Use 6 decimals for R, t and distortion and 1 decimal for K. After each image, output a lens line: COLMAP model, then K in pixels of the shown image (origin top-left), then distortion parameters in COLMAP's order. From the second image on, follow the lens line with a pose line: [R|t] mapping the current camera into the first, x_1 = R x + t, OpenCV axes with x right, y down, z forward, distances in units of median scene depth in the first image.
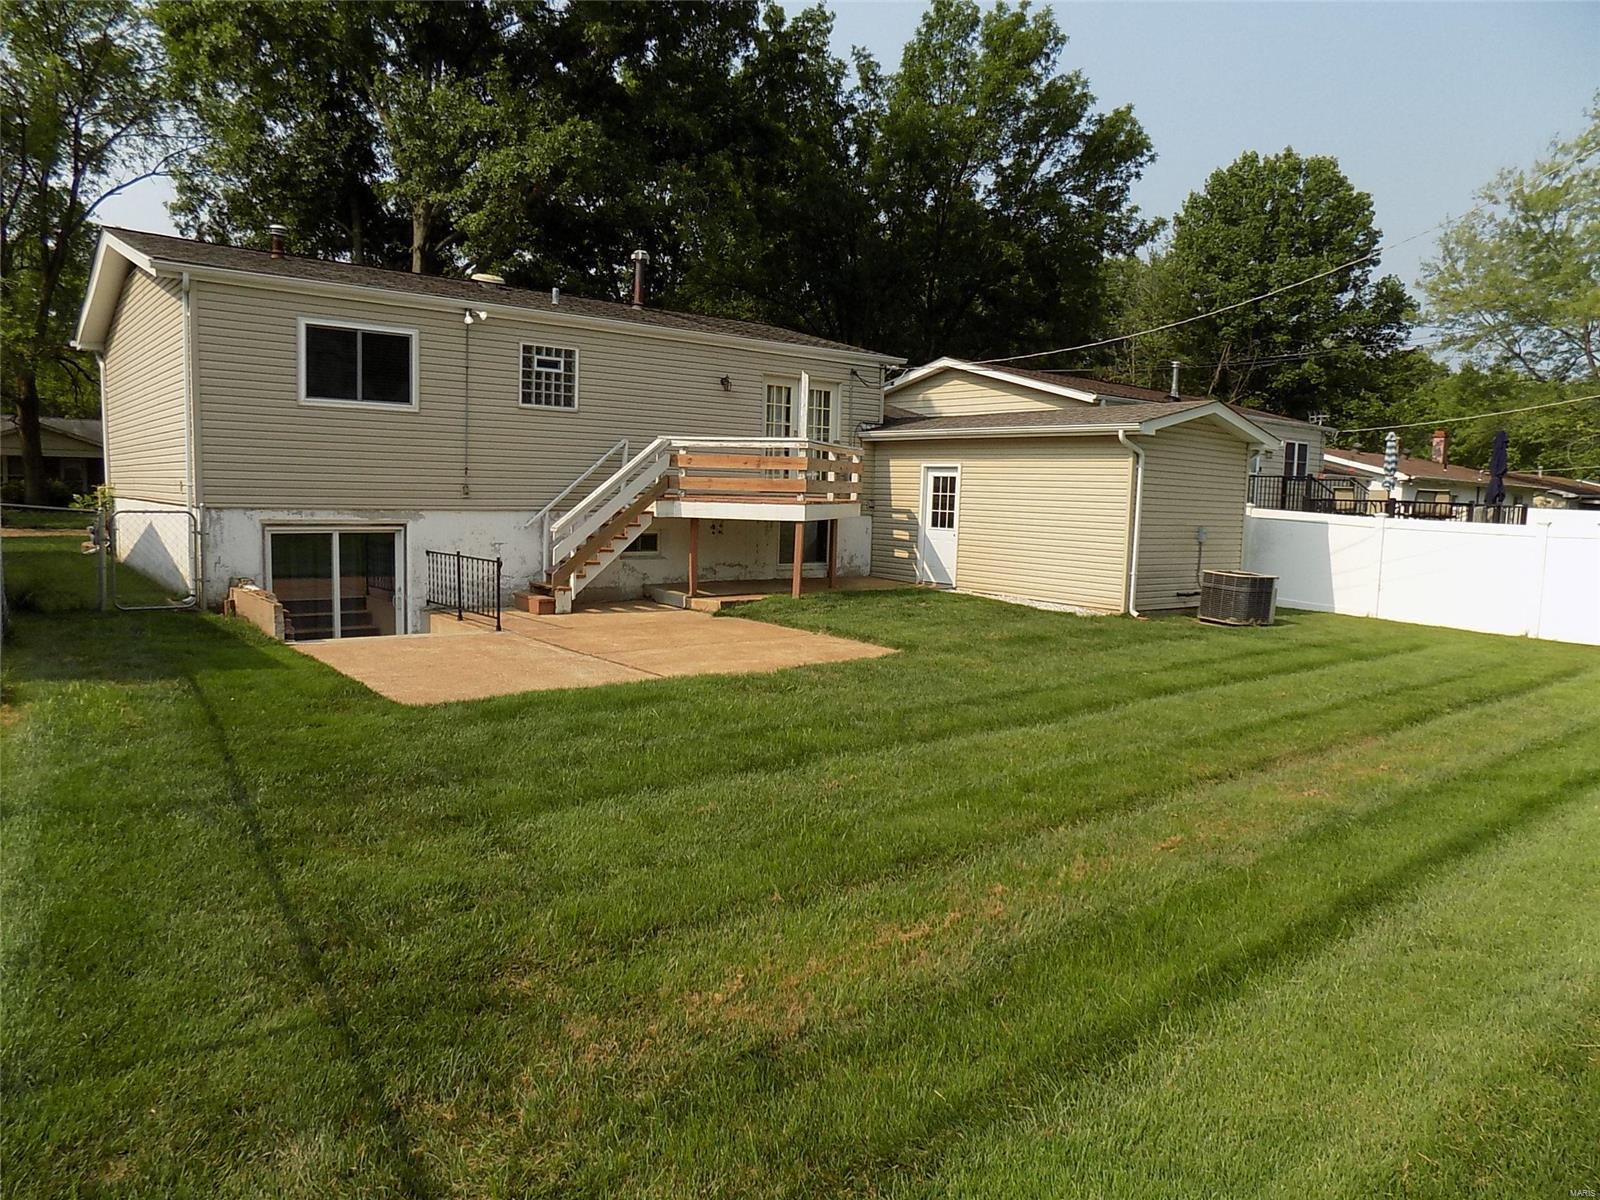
lens RADIAL K [[1065.5, 0, 800.0], [0, 1065.5, 600.0], [0, 0, 1]] dist [-0.097010, 0.098535]
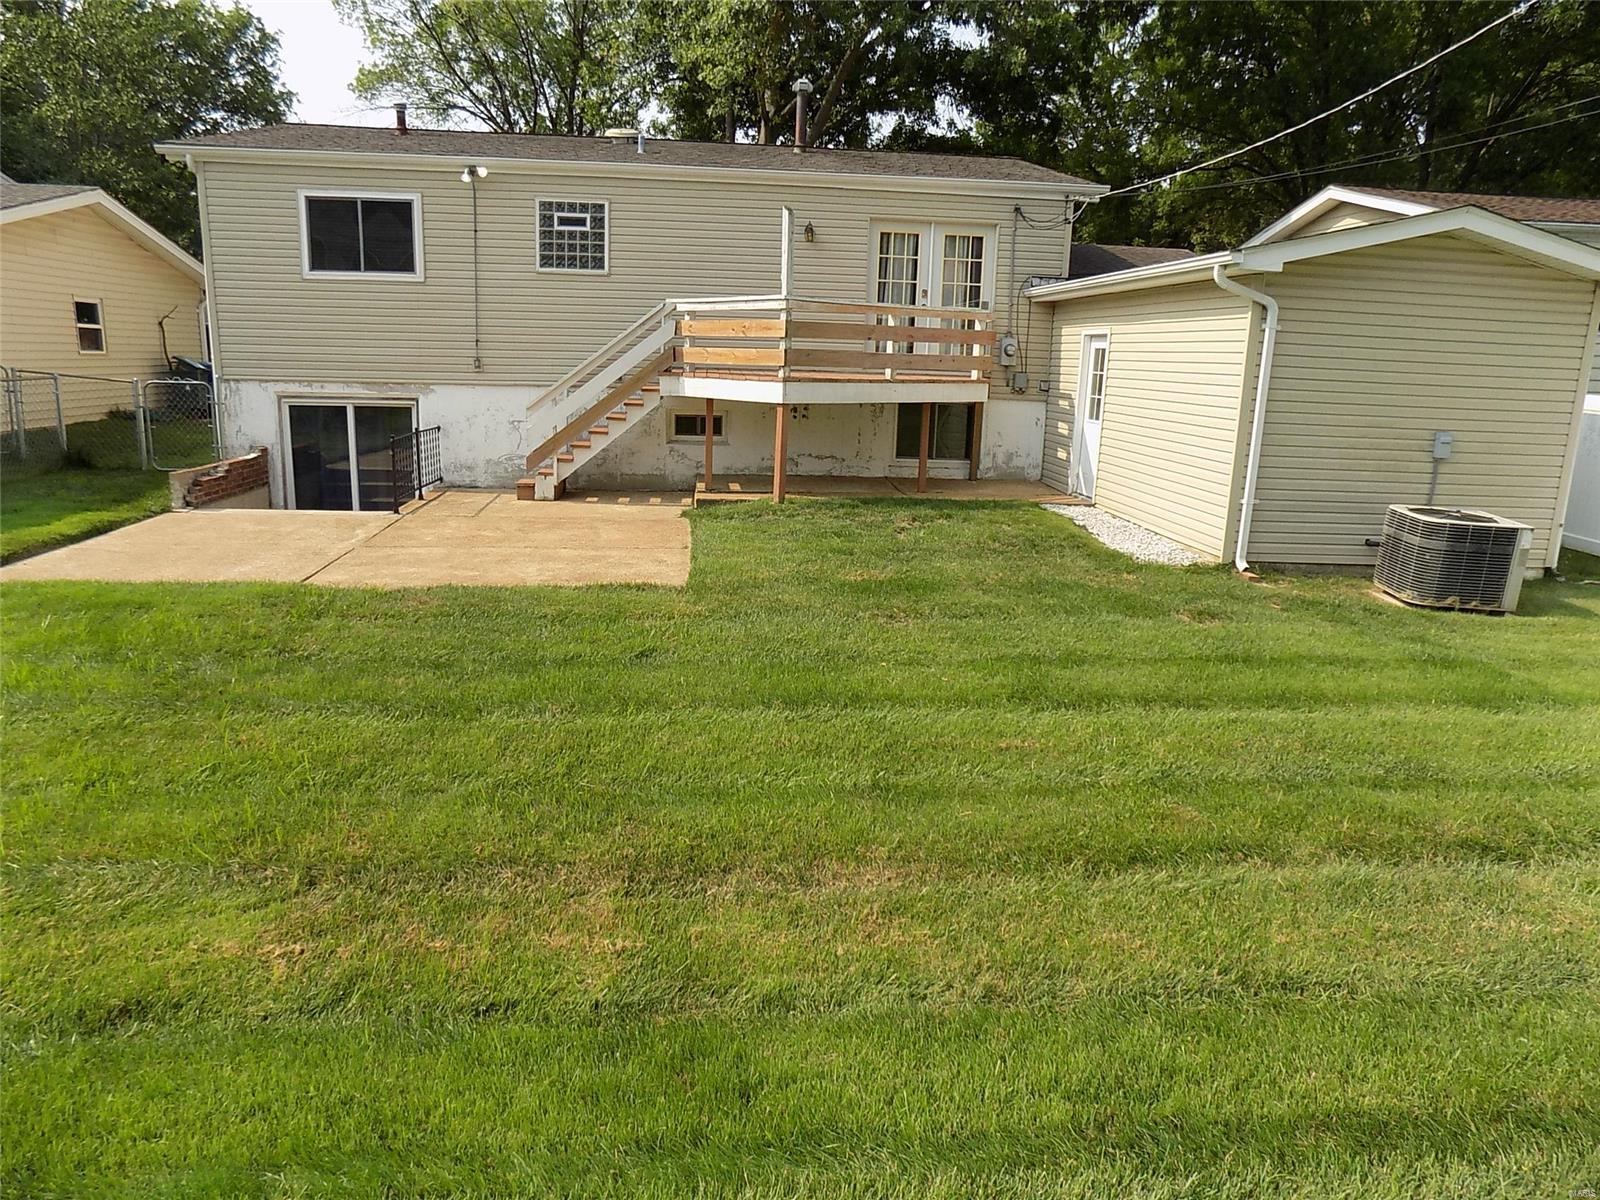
lens RADIAL K [[1065.5, 0, 800.0], [0, 1065.5, 600.0], [0, 0, 1]] dist [-0.097010, 0.098535]
pose [[0.834145, 0.121351, -0.538030, 0.447396], [-0.063304, 0.990113, 0.125172, -0.029324], [0.547900, -0.070352, 0.833580, 0.342748]]
